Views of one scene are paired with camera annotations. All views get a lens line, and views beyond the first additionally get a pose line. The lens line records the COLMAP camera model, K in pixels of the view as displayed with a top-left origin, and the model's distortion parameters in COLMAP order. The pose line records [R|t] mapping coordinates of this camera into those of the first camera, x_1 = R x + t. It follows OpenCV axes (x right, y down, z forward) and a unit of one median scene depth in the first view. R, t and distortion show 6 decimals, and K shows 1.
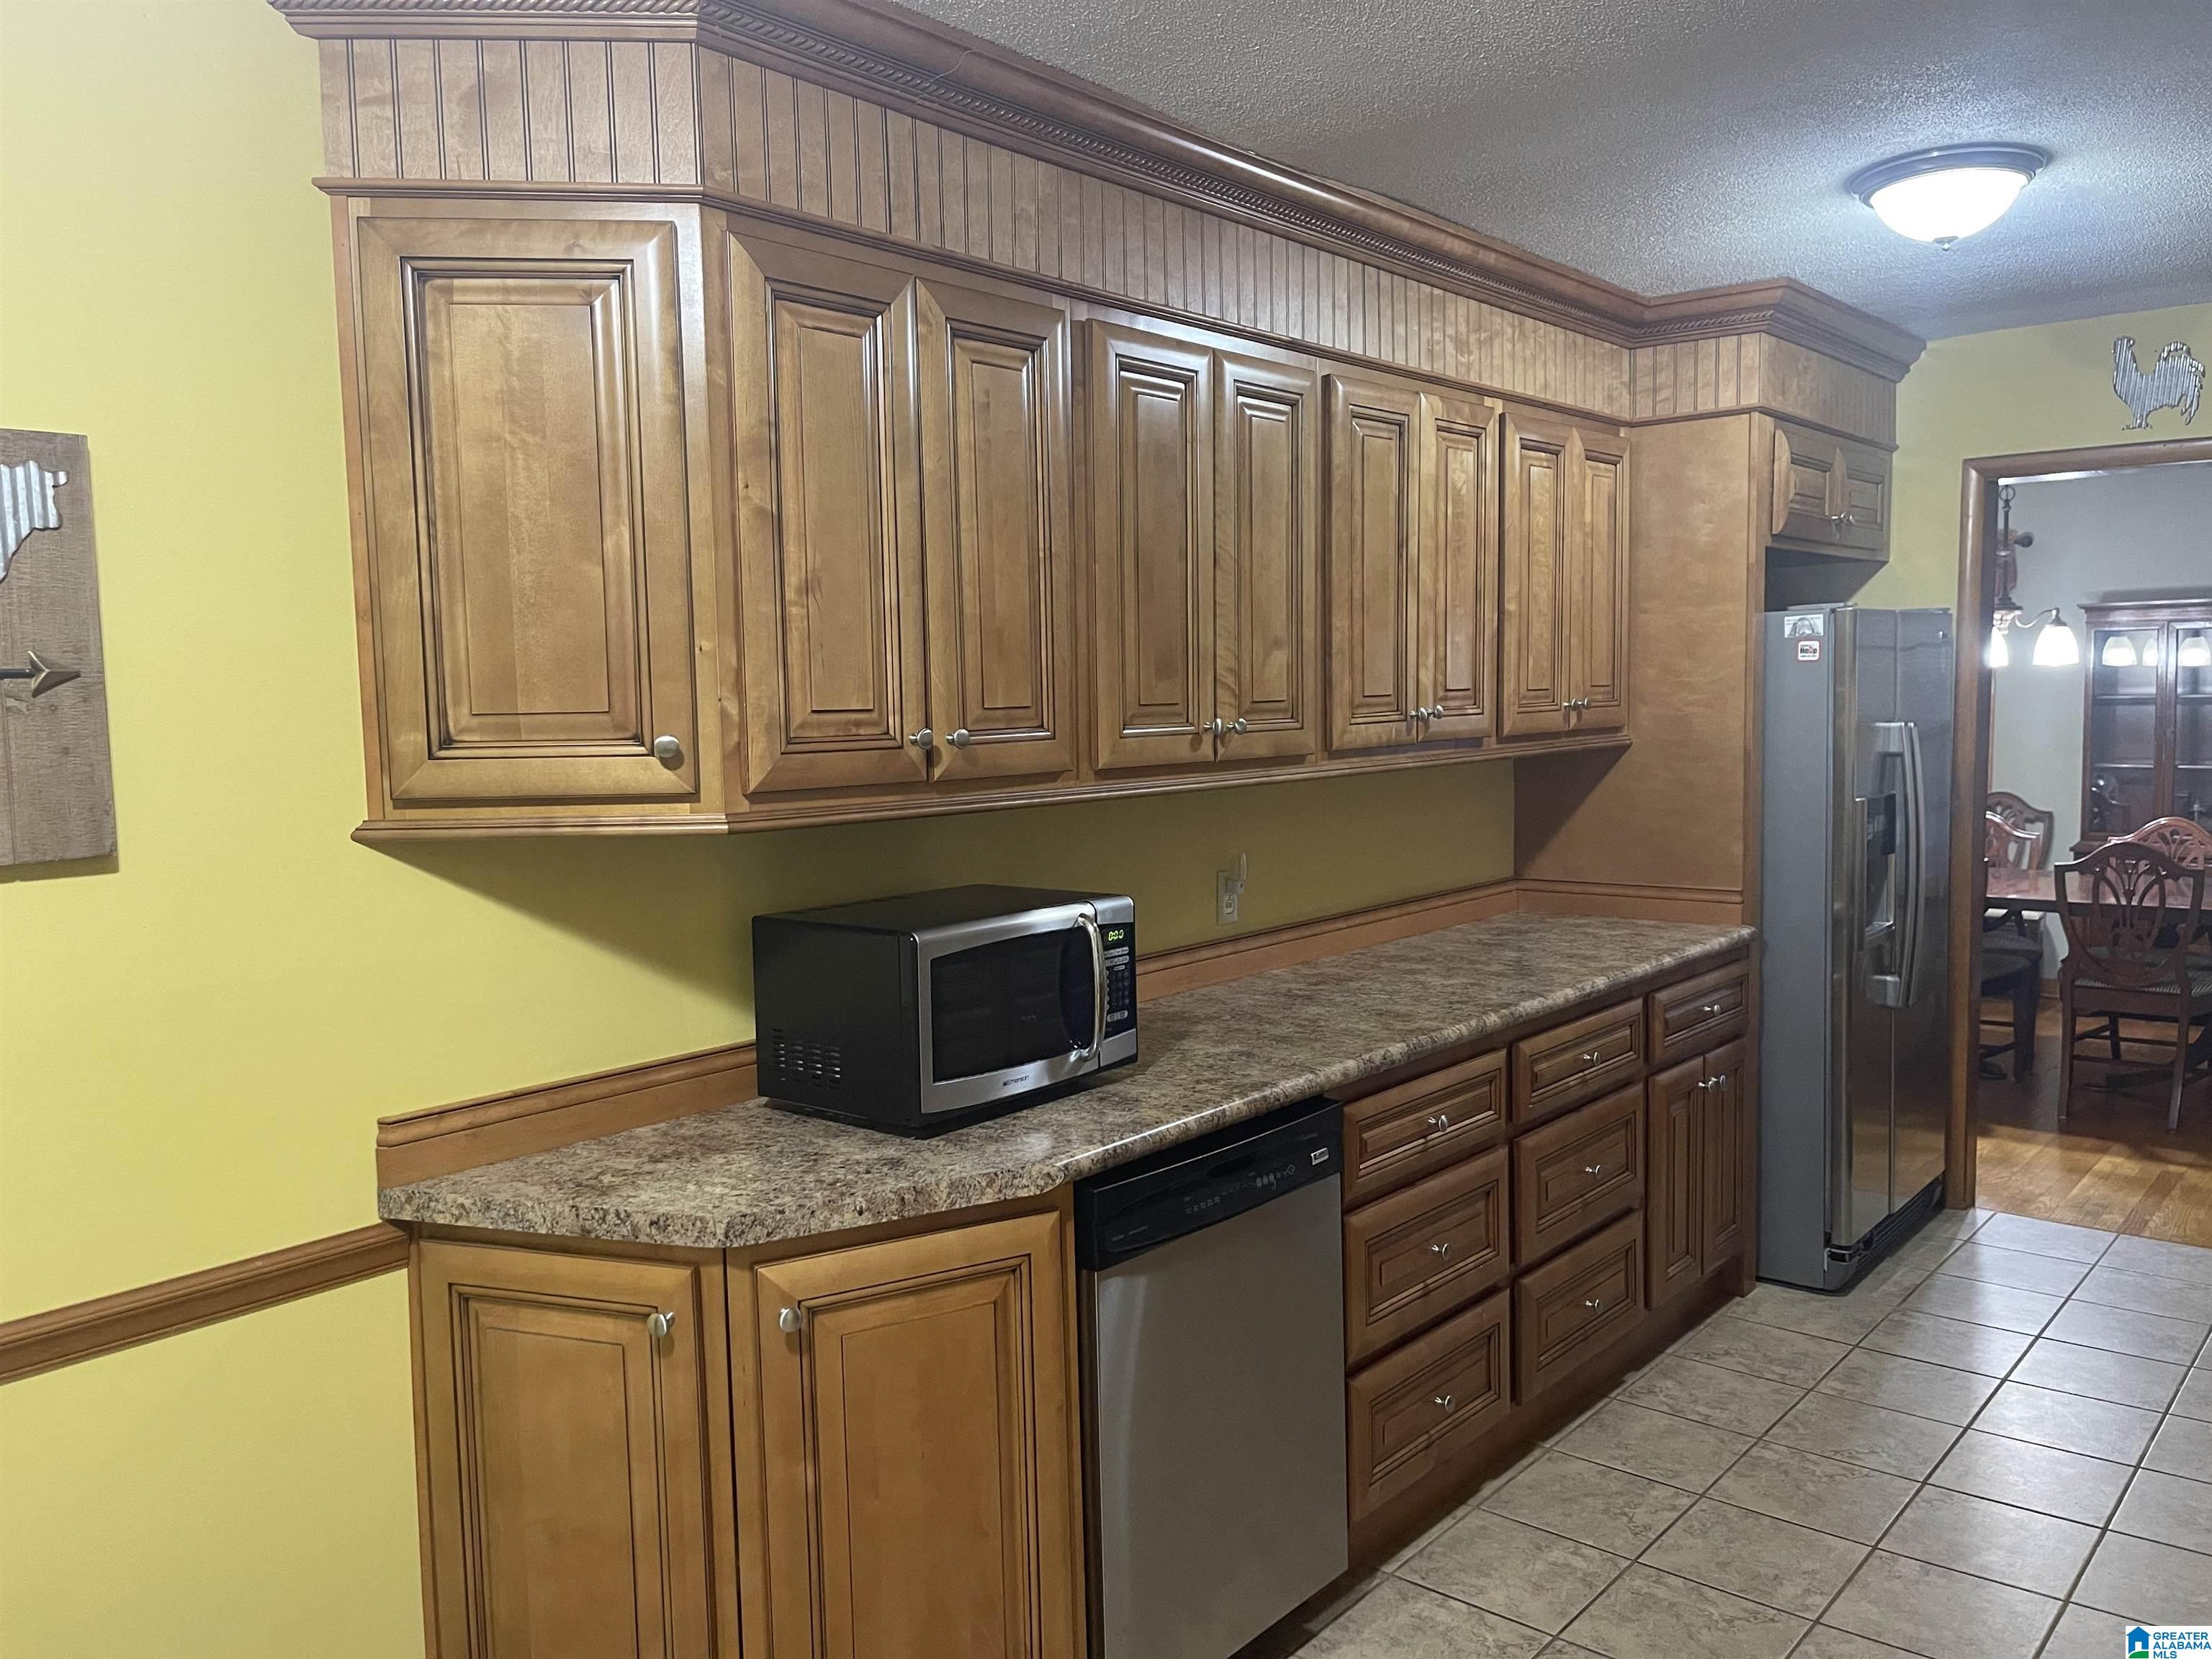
lens RADIAL K [[1669.2, 0, 1092.0], [0, 1669.2, 834.1], [0, 0, 1]] dist [0.034329, -0.025952]
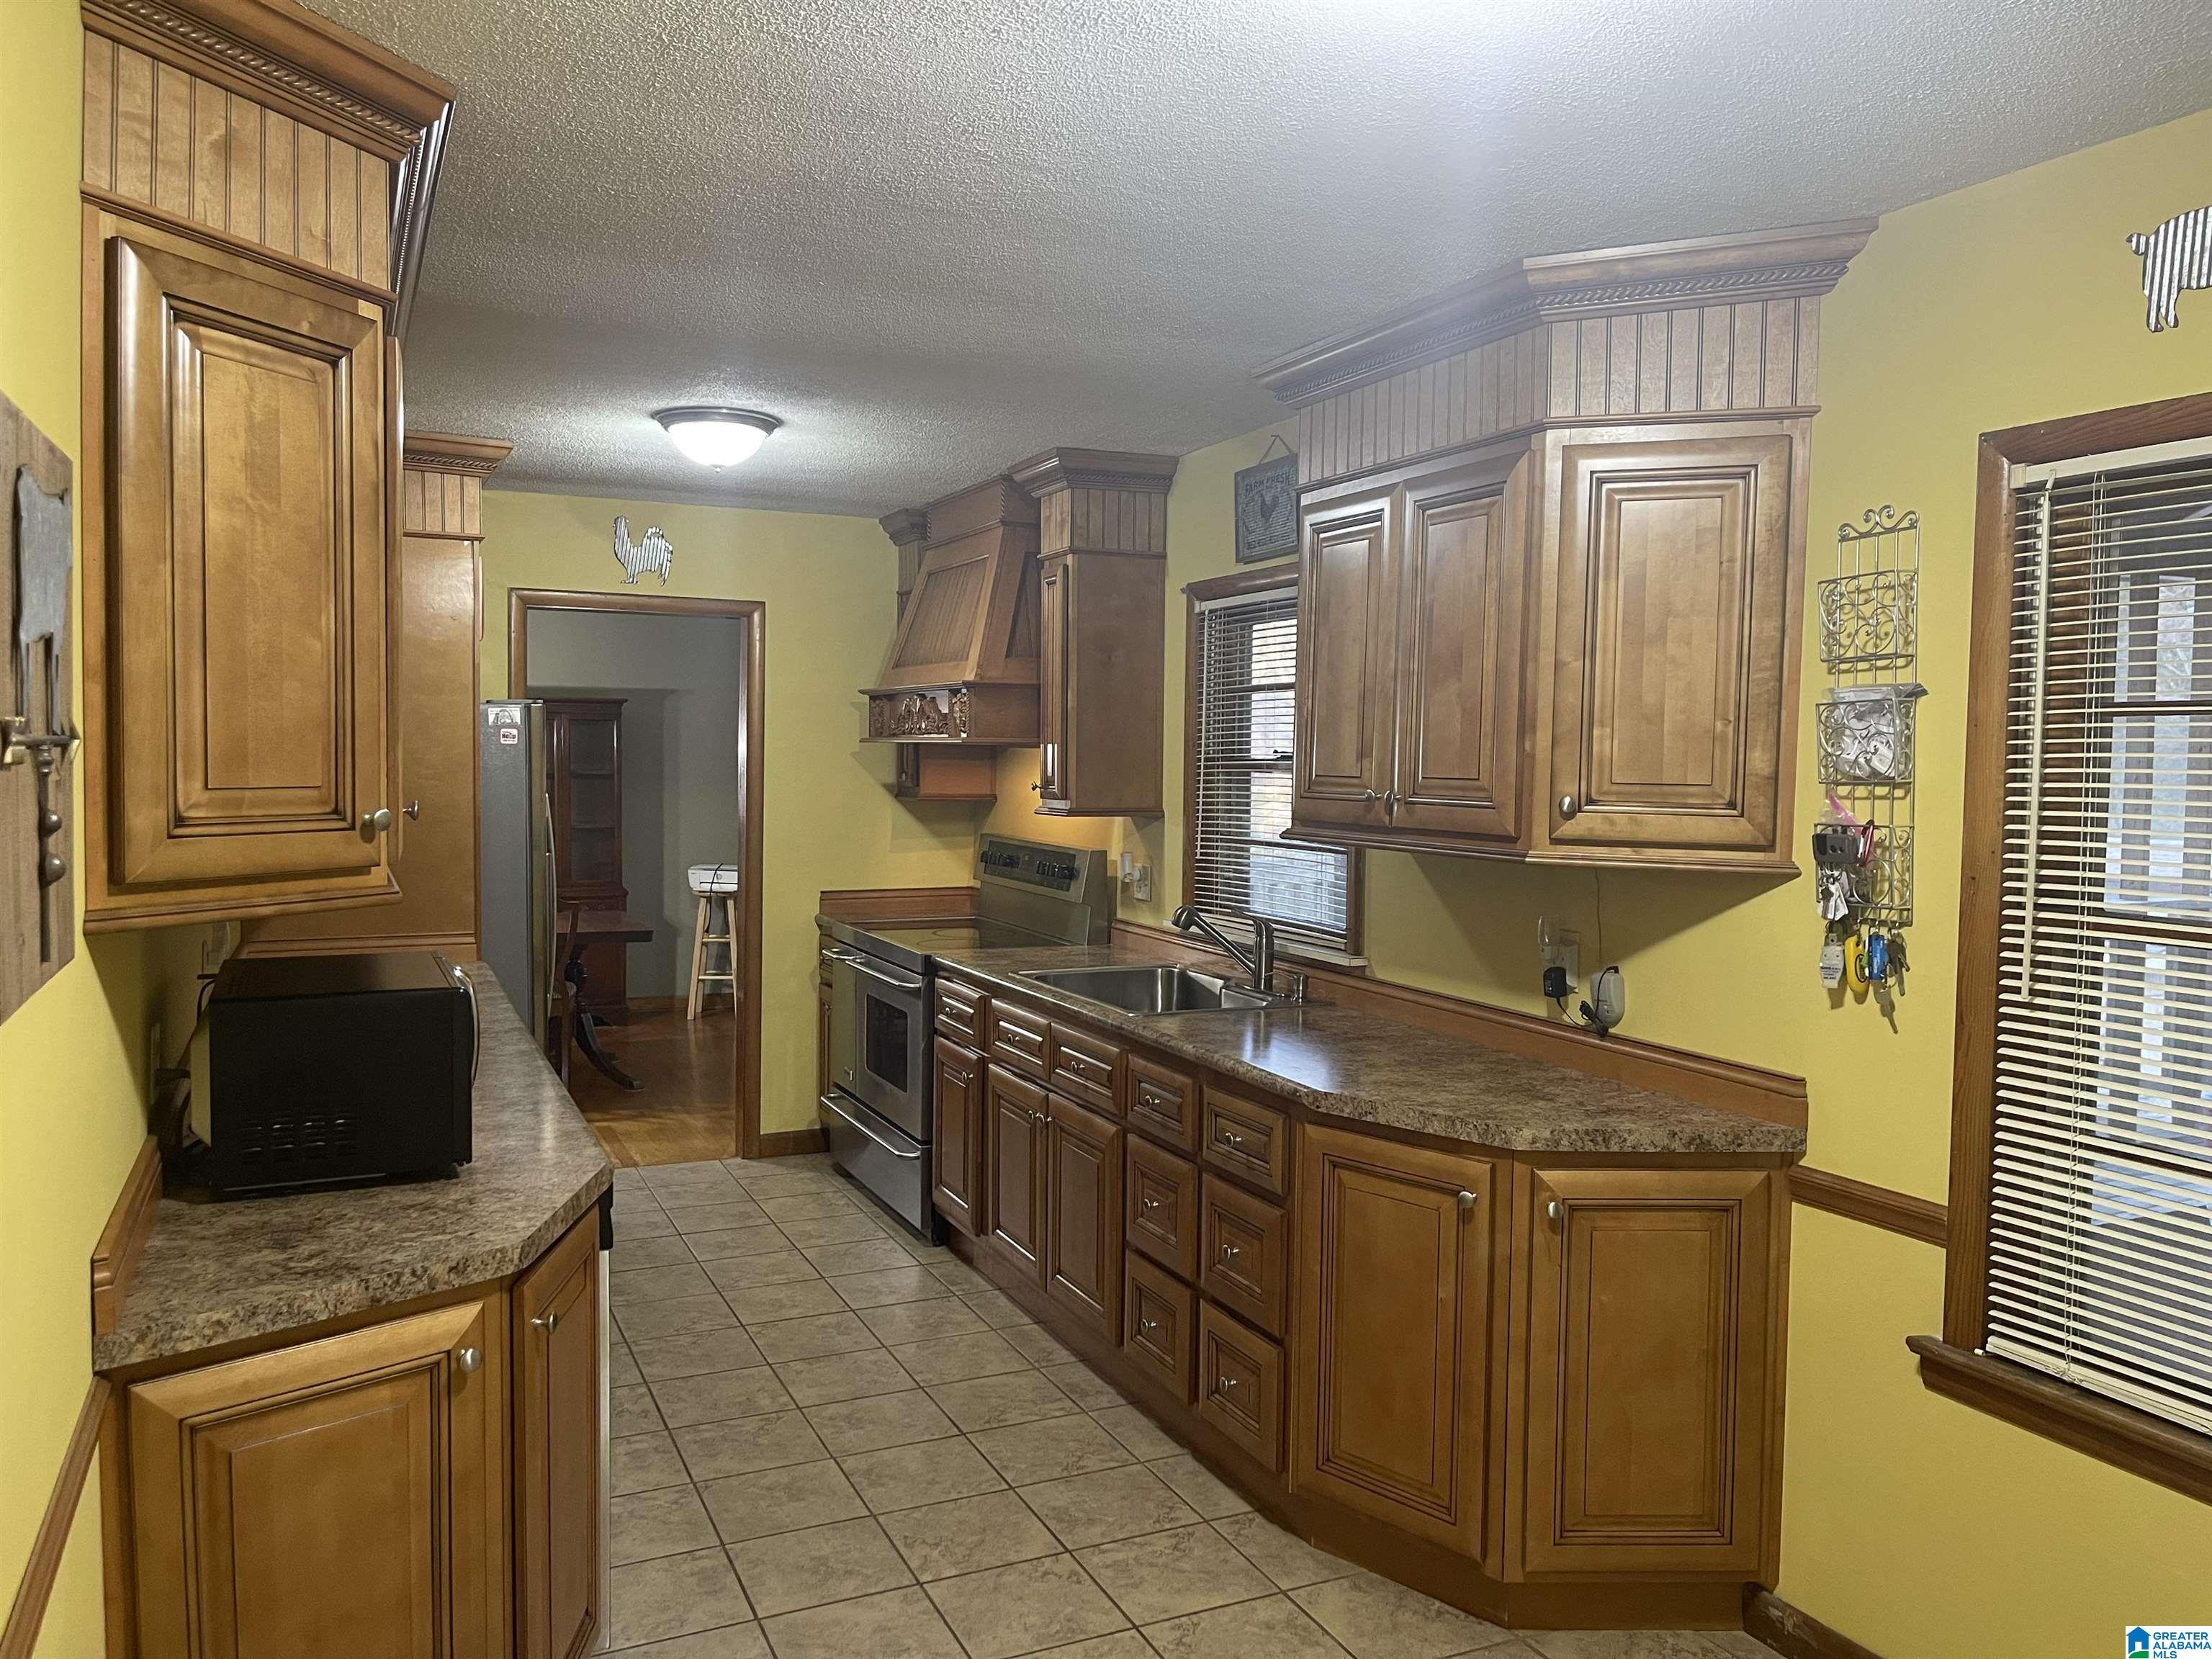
lens RADIAL K [[1669.2, 0, 1104.8], [0, 1669.2, 833.7], [0, 0, 1]] dist [0.034329, -0.025952]
pose [[0.415238, -0.019848, 0.909496, -1.007304], [0.055260, 0.998466, -0.003440, -0.015782], [-0.908033, 0.051687, 0.415698, 0.162009]]
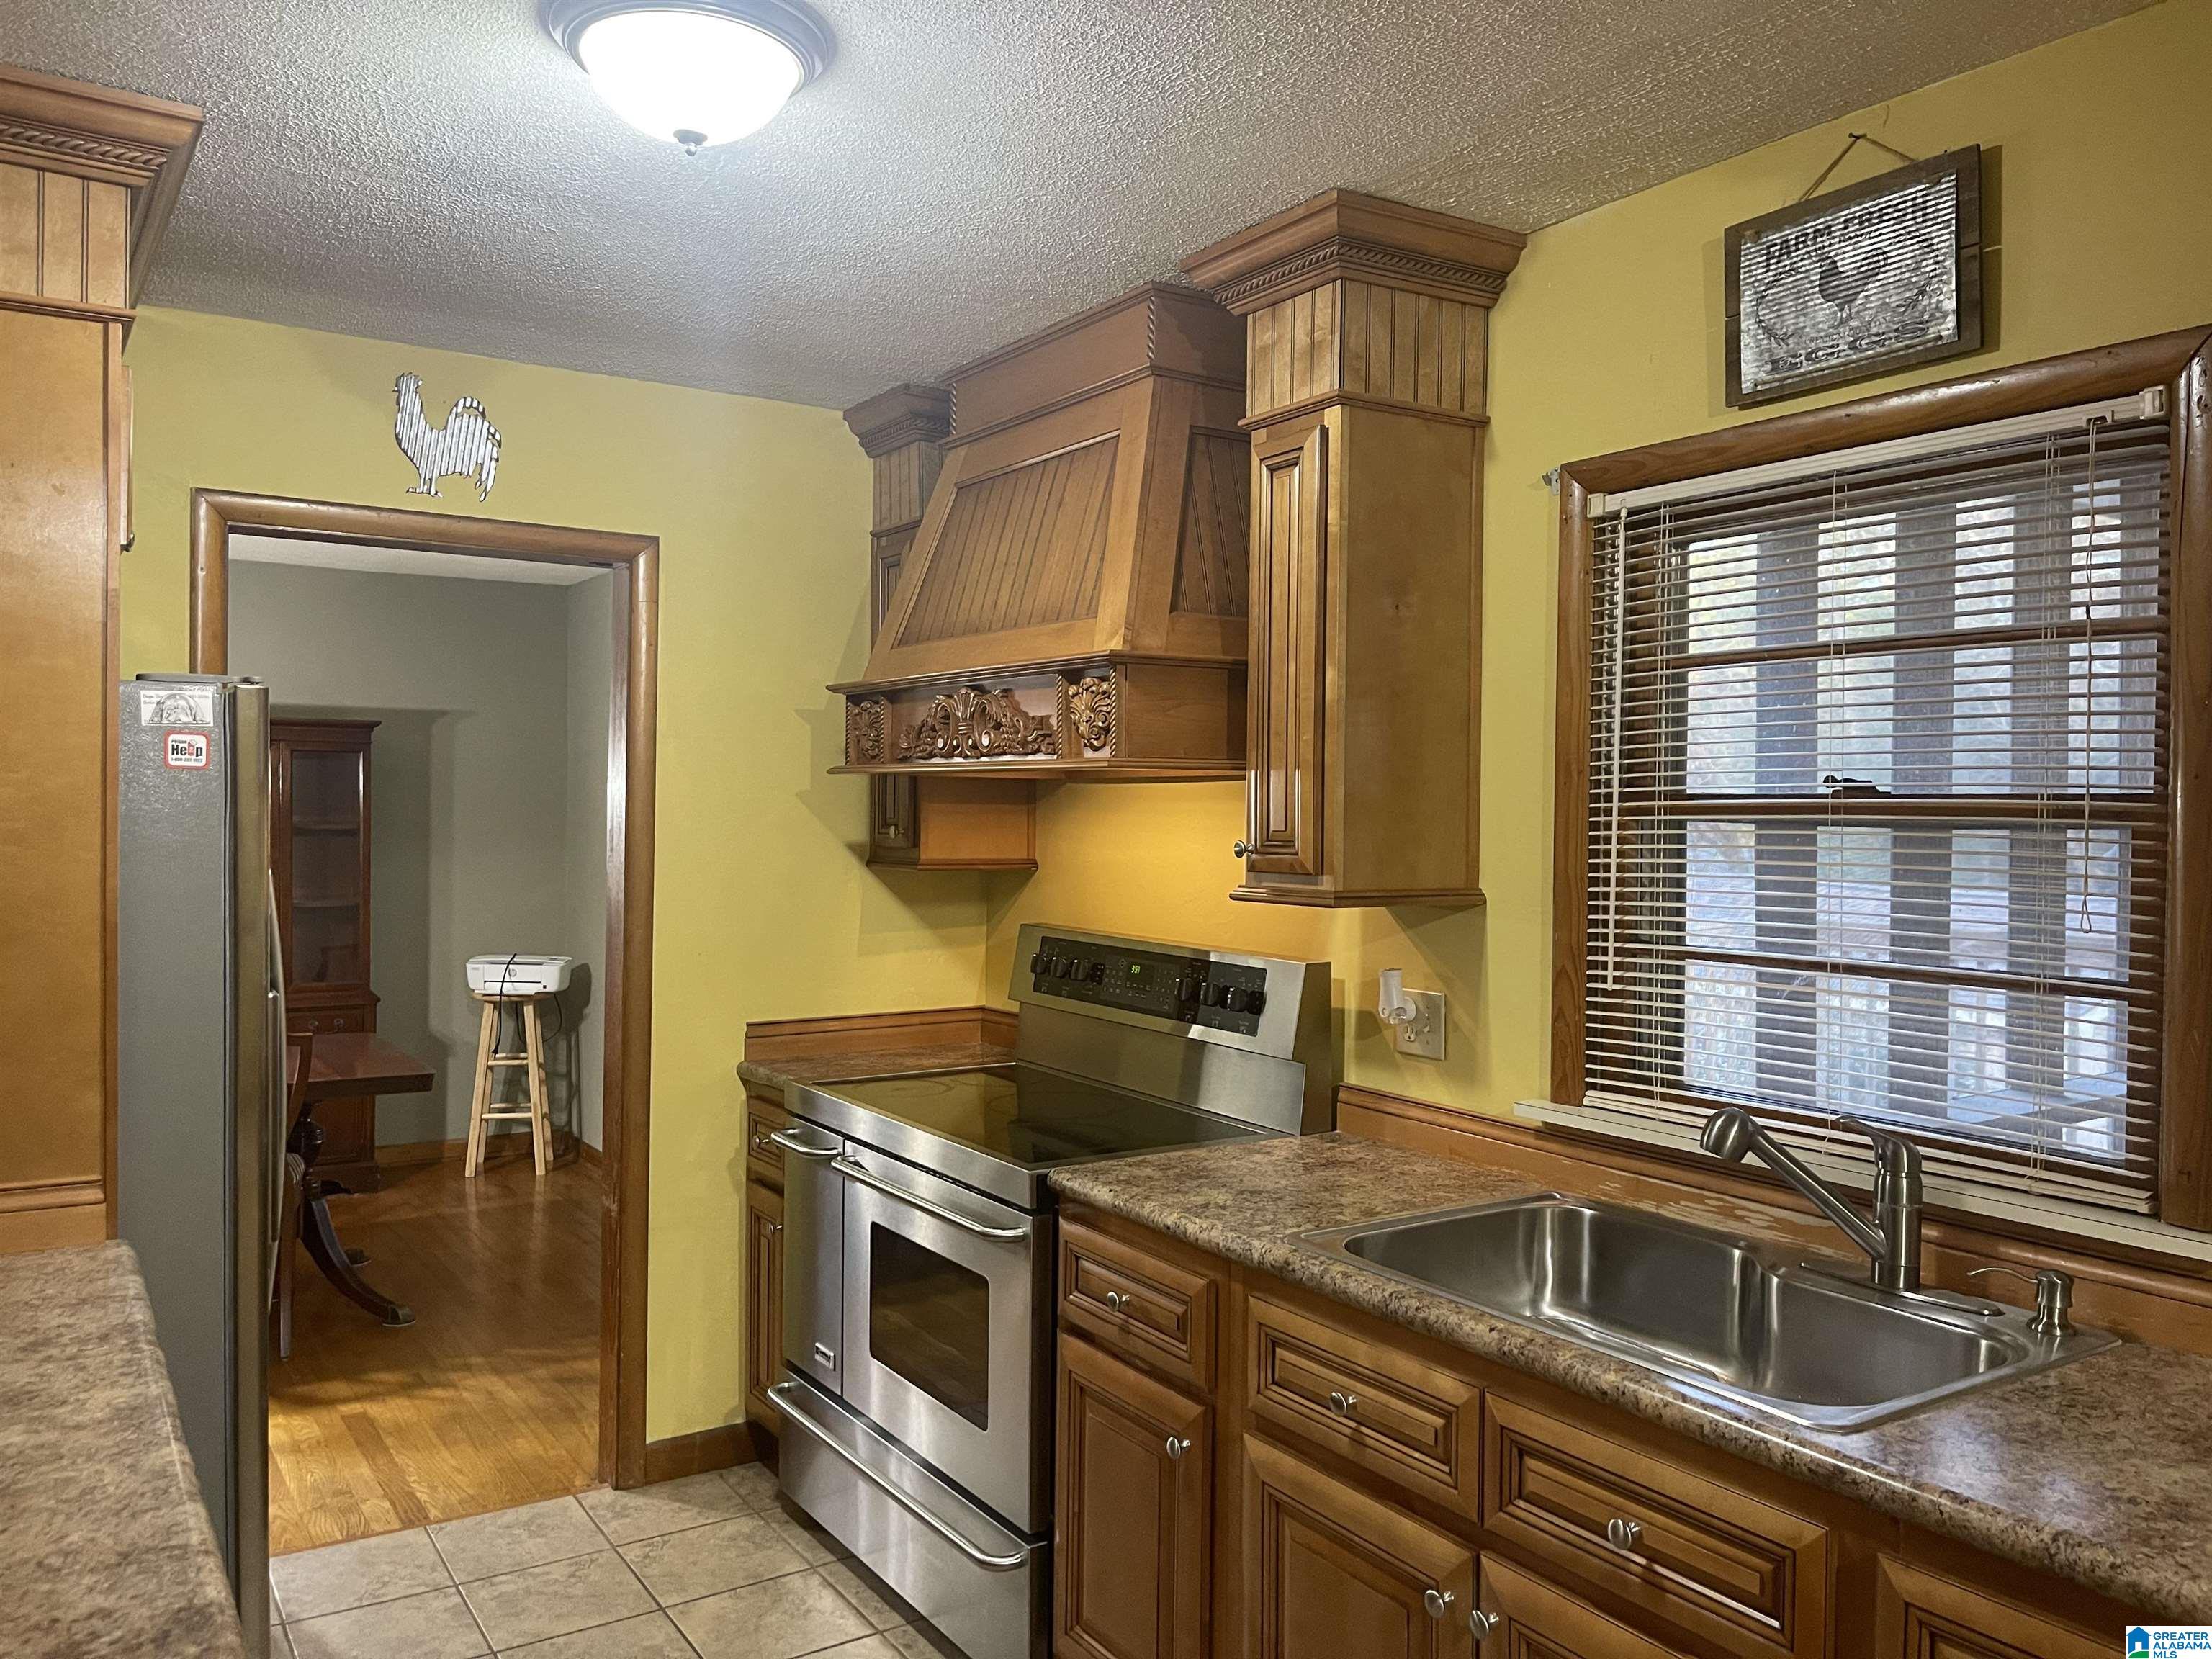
lens RADIAL K [[1669.2, 0, 1095.7], [0, 1669.2, 827.3], [0, 0, 1]] dist [0.034329, -0.025952]
pose [[0.277662, 0.010499, 0.960622, -0.103110], [0.064080, 0.997511, -0.029424, -0.085734], [-0.958539, 0.069727, 0.276298, 1.022868]]
